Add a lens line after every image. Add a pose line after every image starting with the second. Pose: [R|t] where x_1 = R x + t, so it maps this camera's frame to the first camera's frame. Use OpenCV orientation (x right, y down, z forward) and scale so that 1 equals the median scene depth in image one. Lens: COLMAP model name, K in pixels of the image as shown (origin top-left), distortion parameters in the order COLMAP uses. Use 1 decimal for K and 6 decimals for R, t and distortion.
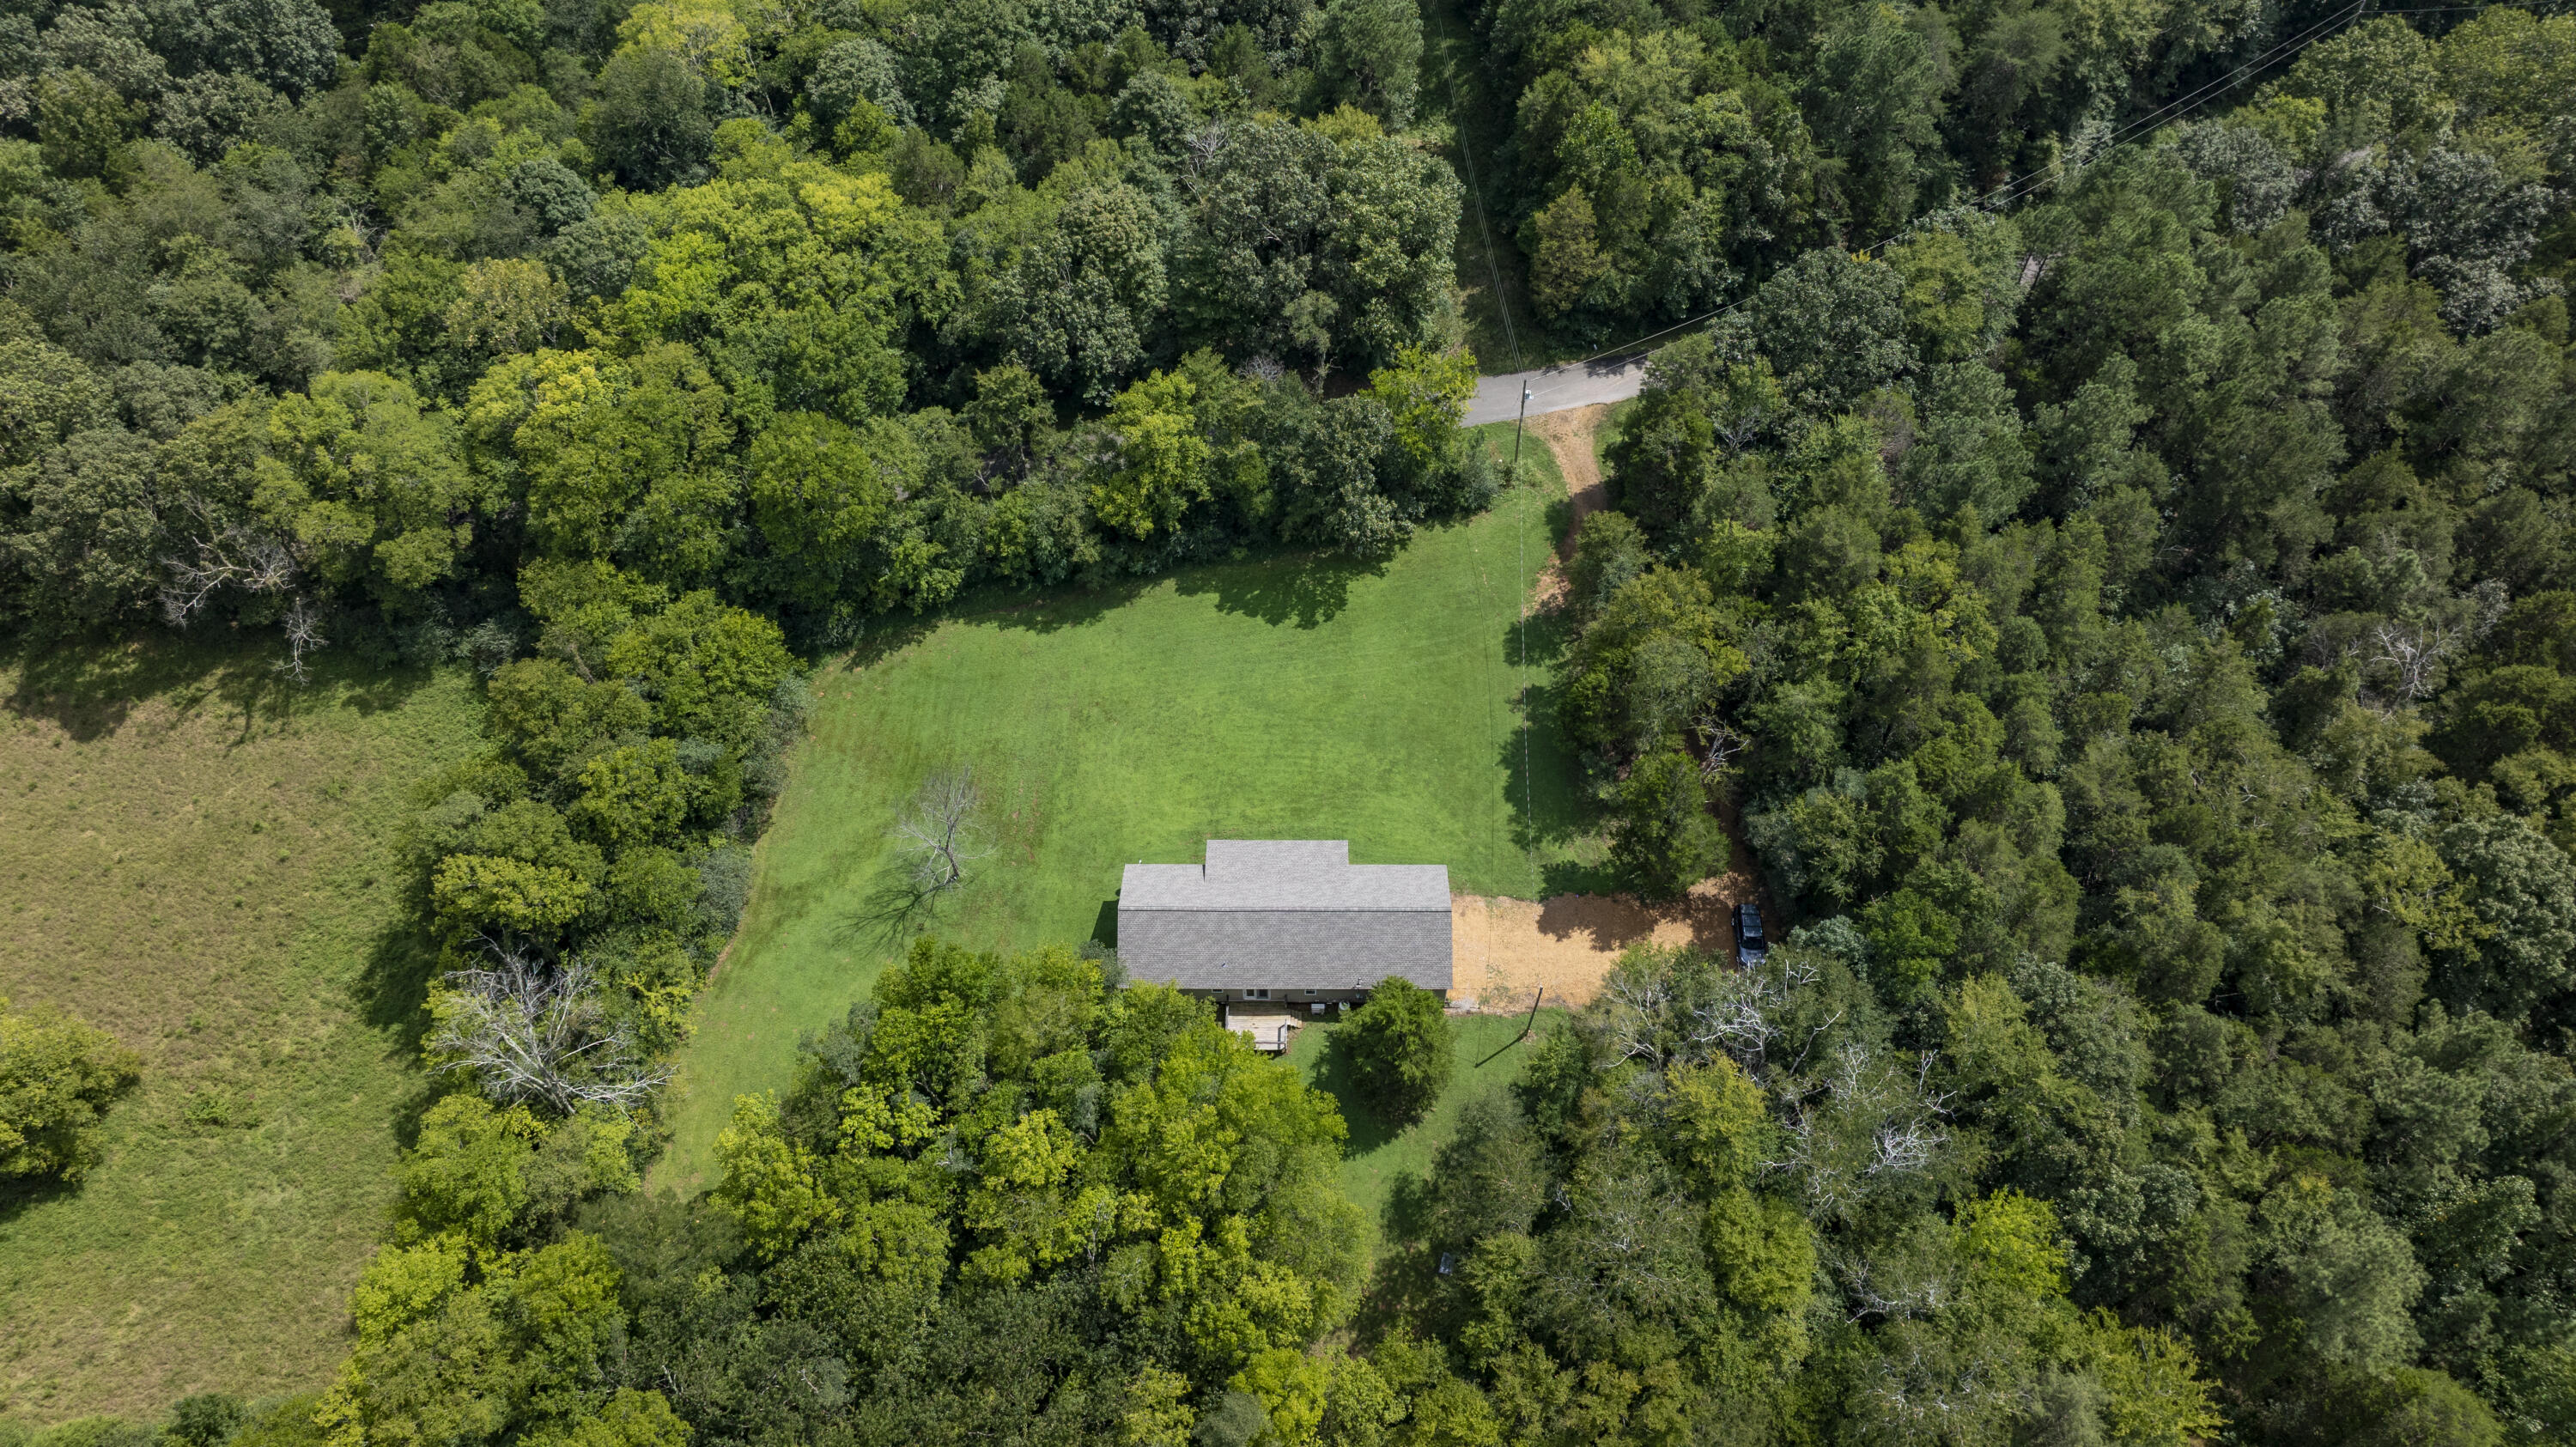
lens RADIAL K [[1811.9, 0, 1309.9], [0, 1811.9, 718.2], [0, 0, 1]] dist [-0.017466, -0.005440]
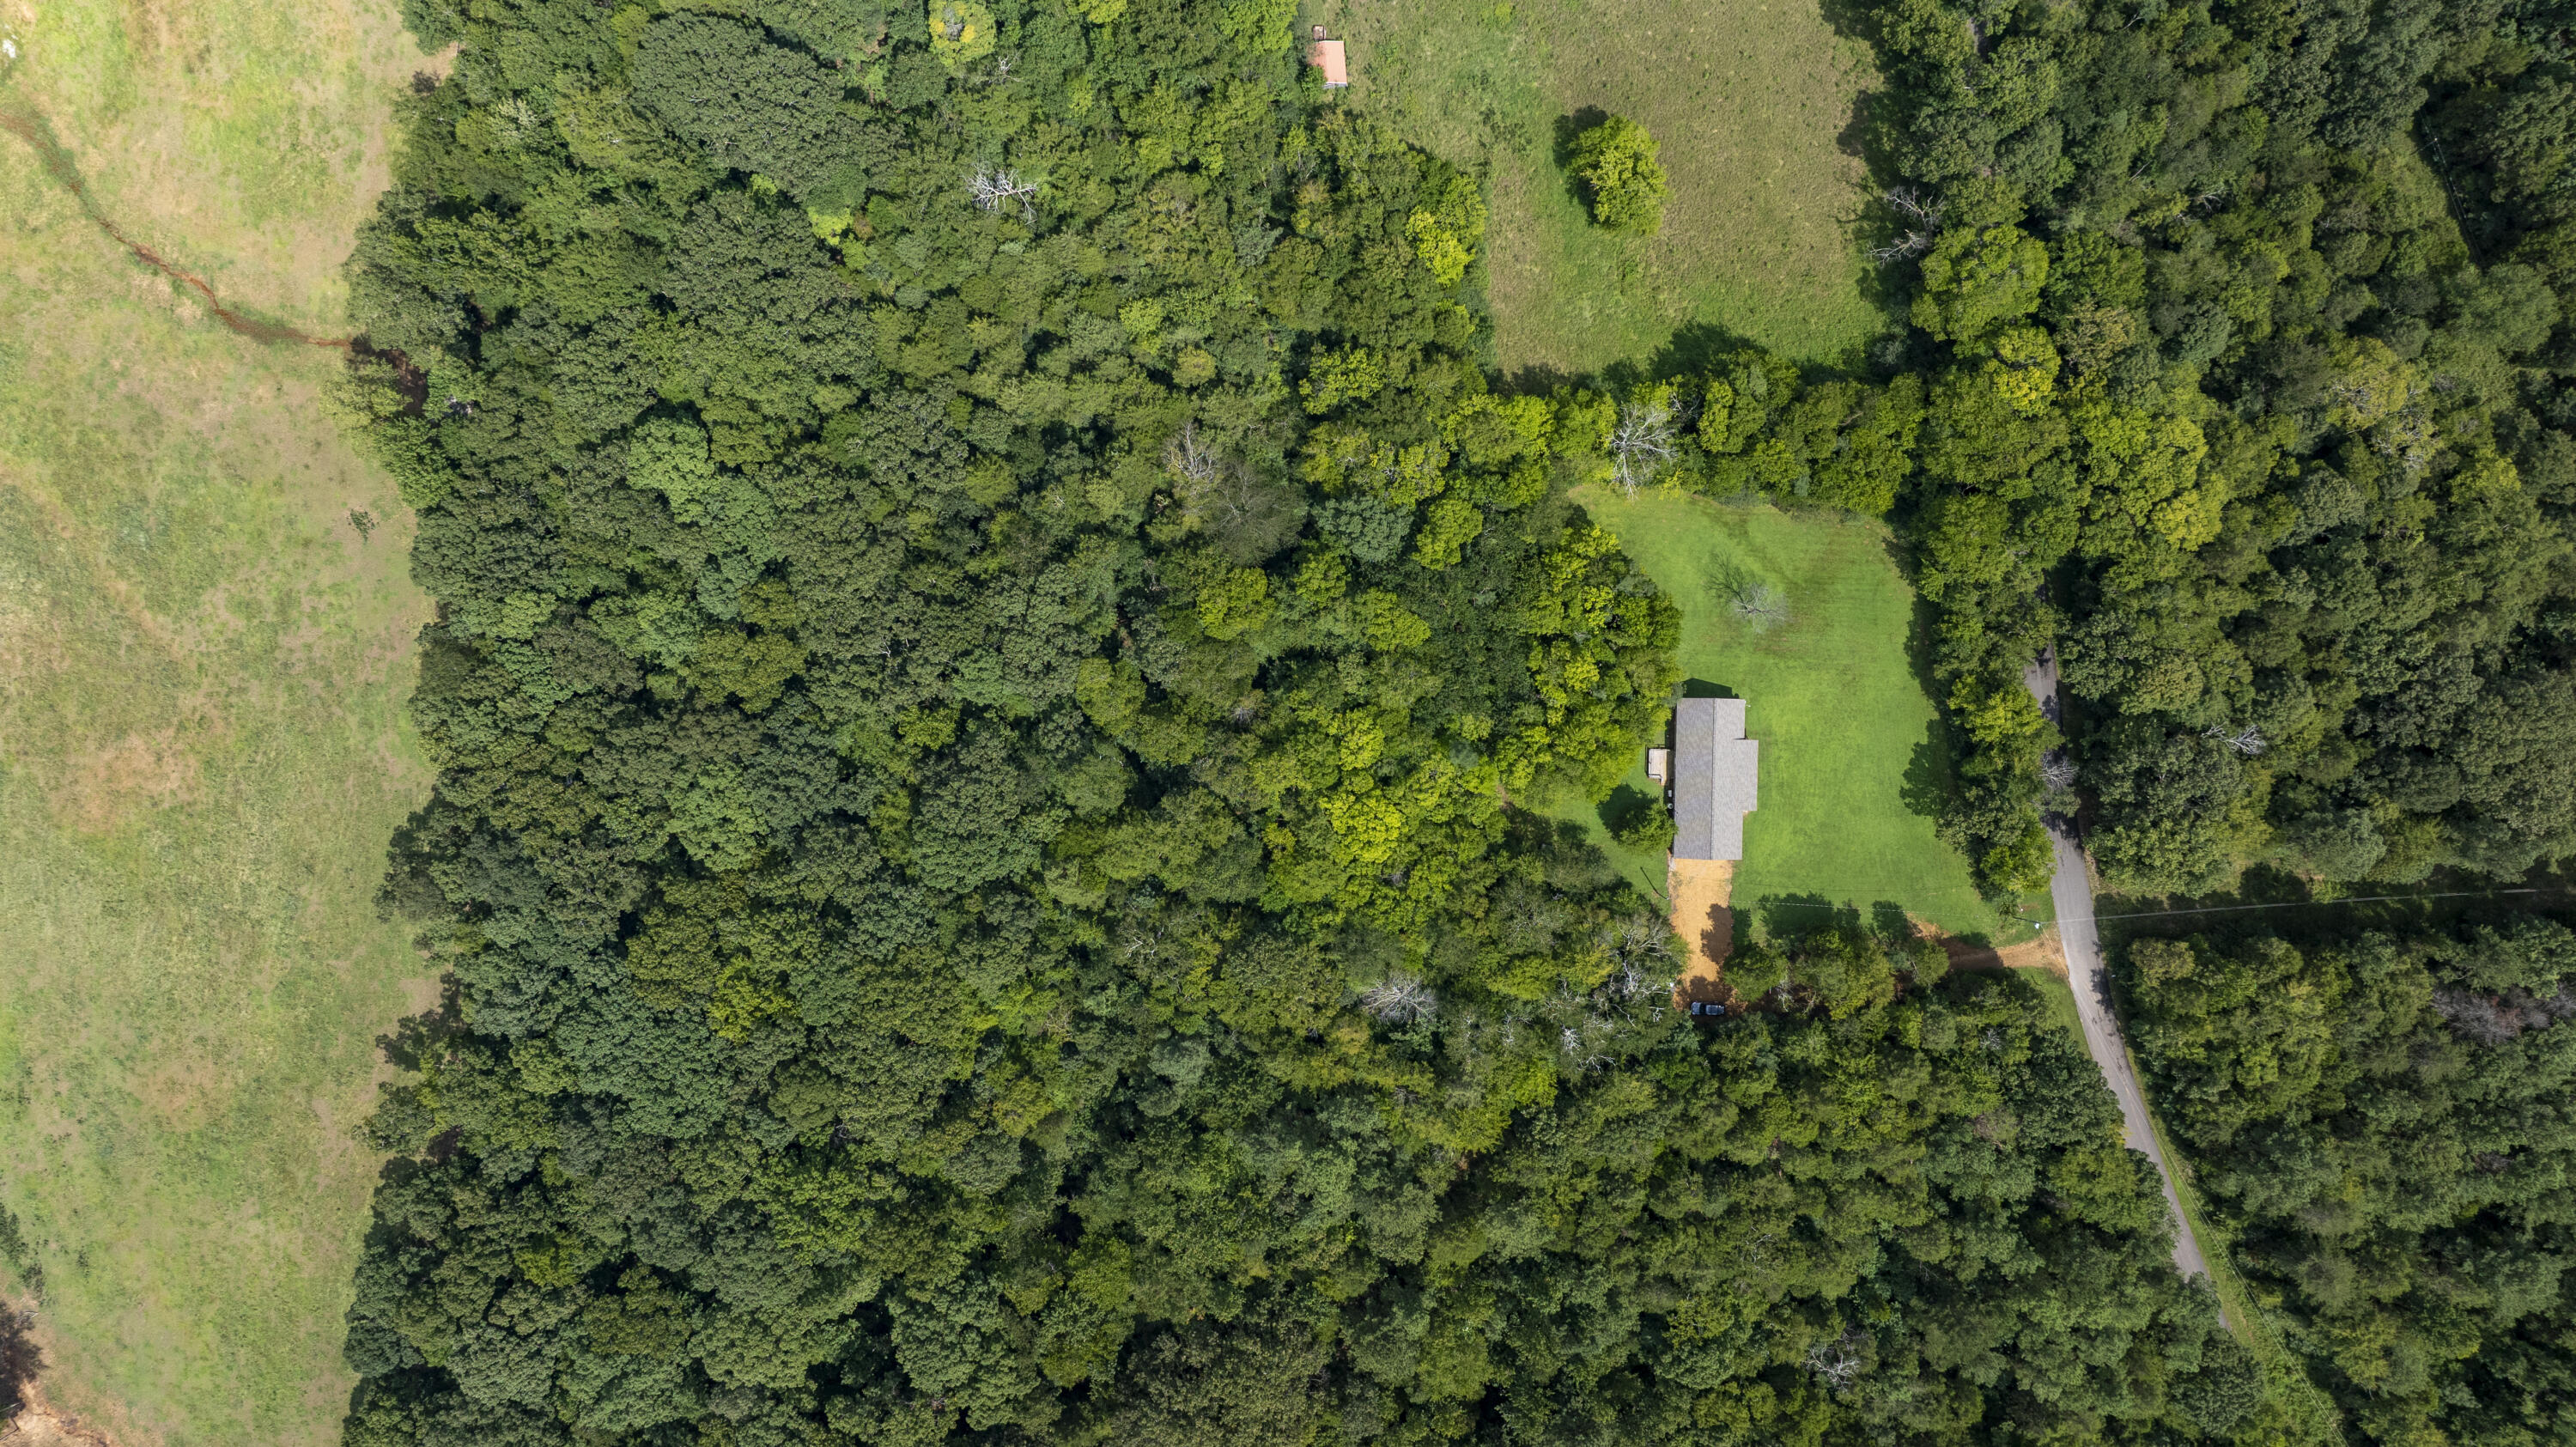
lens RADIAL K [[1811.9, 0, 1309.9], [0, 1811.9, 718.2], [0, 0, 1]] dist [-0.017466, -0.005440]
pose [[-0.021501, 0.999568, -0.020029, -0.030454], [-0.829100, -0.006631, 0.559061, -0.637167], [0.558686, 0.028627, 0.828885, -0.927061]]
